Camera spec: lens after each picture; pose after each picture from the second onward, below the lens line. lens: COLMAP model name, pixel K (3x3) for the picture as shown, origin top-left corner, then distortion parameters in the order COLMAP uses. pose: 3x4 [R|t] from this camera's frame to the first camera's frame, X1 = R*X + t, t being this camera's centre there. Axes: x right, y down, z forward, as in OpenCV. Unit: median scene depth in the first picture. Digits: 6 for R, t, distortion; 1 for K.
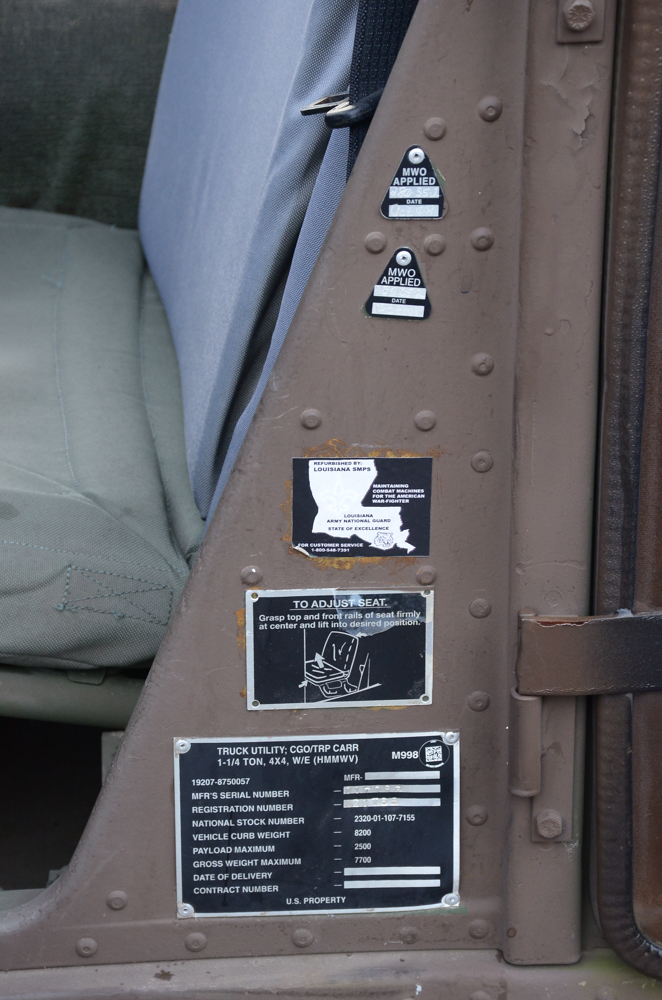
lens RADIAL K [[3150.6, 0, 338.4], [0, 3150.6, 493.4], [0, 0, 1]] dist [0.981603, 0.000000]
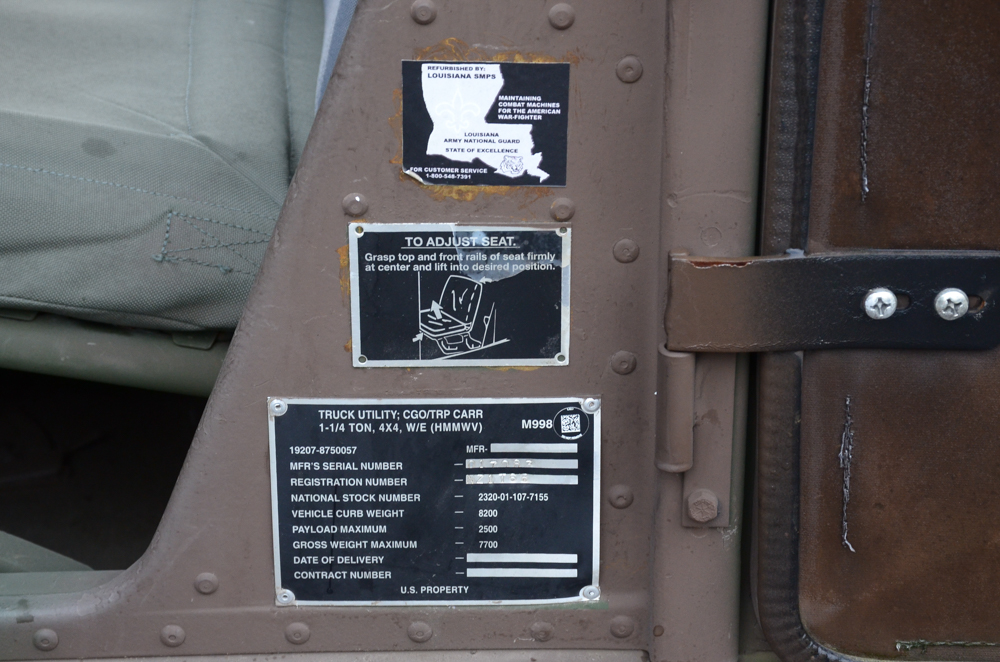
lens RADIAL K [[2533.3, 0, 492.2], [0, 2533.3, 333.3], [0, 0, 1]] dist [0.594817, 0.000000]
pose [[0.998599, 0.019540, -0.049175, 0.042199], [-0.019619, 0.999807, -0.001118, 0.058852], [0.049144, 0.002081, 0.998790, 0.312642]]
